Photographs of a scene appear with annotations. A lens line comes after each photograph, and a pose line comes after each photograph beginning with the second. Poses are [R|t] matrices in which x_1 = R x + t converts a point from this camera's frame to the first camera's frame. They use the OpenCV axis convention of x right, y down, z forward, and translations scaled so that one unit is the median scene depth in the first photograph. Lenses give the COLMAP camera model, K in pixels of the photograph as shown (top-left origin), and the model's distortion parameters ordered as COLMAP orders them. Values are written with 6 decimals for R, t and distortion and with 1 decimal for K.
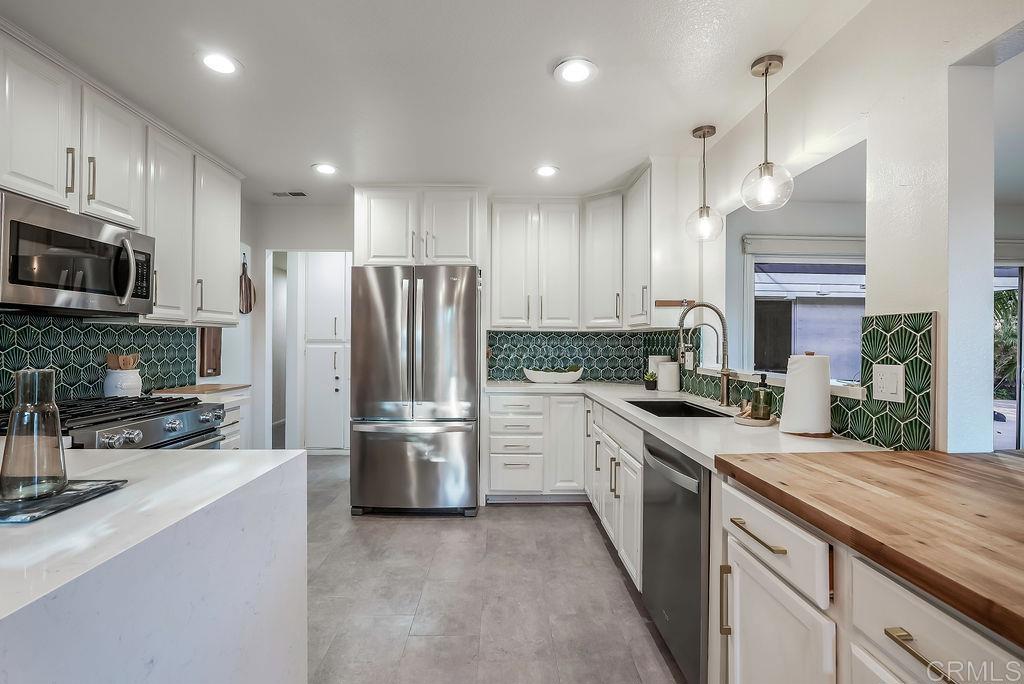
lens RADIAL K [[472.0, 0, 516.1], [0, 472.0, 338.0], [0, 0, 1]] dist [-0.012220, 0.004888]
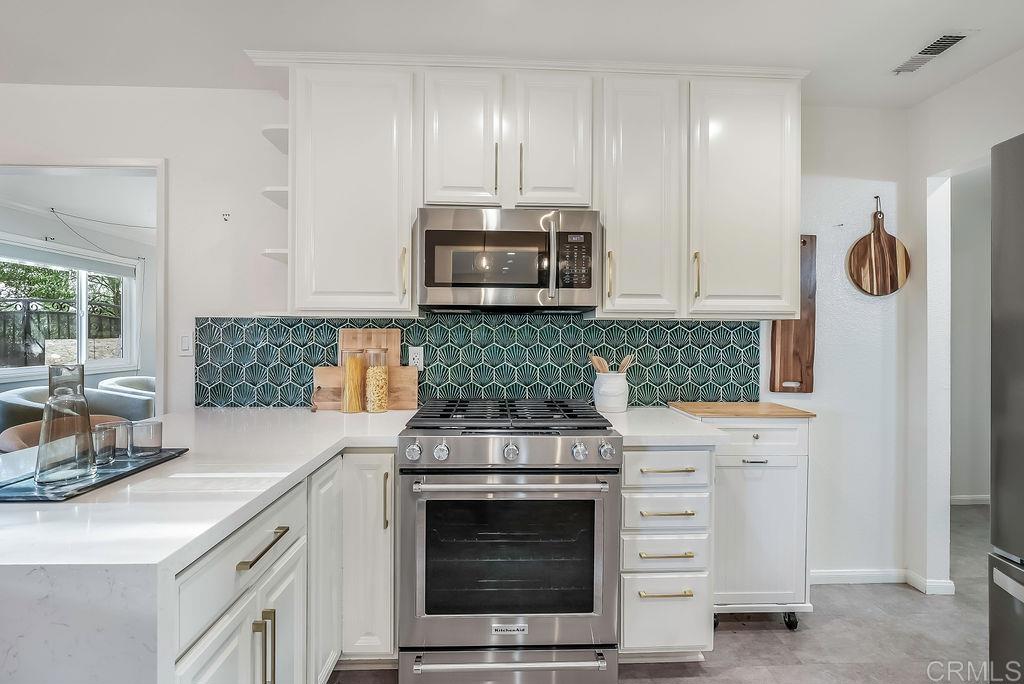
lens RADIAL K [[472.0, 0, 511.8], [0, 472.0, 335.5], [0, 0, 1]] dist [-0.012220, 0.004888]
pose [[0.022571, -0.005936, -0.999728, 0.029823], [0.001914, 0.999981, -0.005894, 0.004020], [0.999743, -0.001780, 0.022582, 0.846148]]
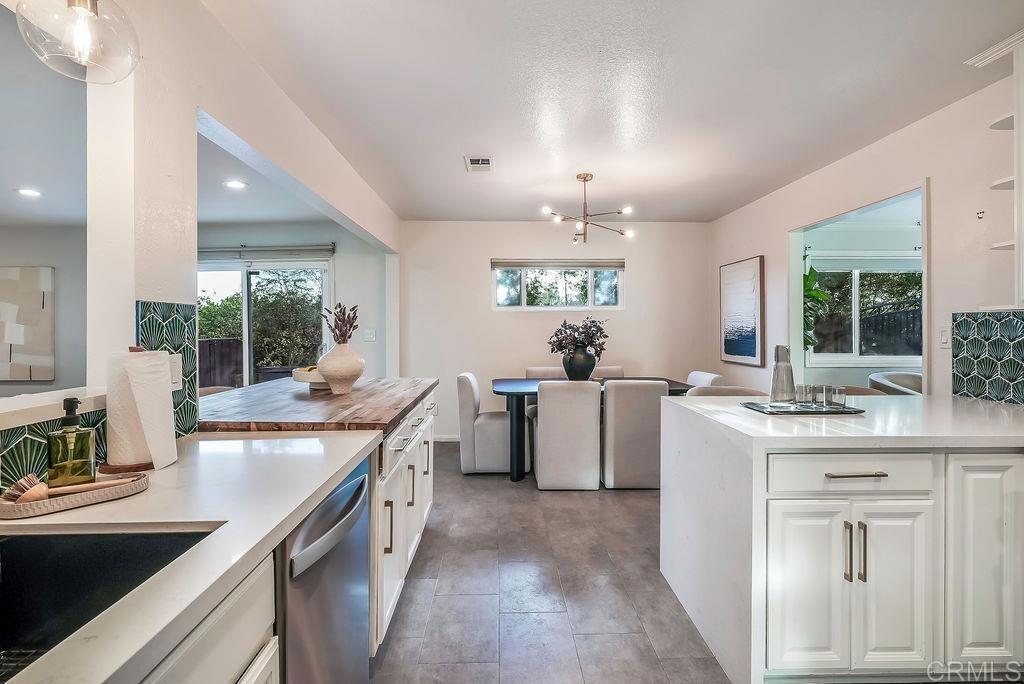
lens RADIAL K [[472.0, 0, 506.0], [0, 472.0, 333.1], [0, 0, 1]] dist [-0.012220, 0.004888]
pose [[-0.999998, -0.001551, -0.000782, 0.059749], [-0.001549, 0.999996, -0.002388, 0.008631], [0.000786, -0.002387, -0.999997, 1.269355]]
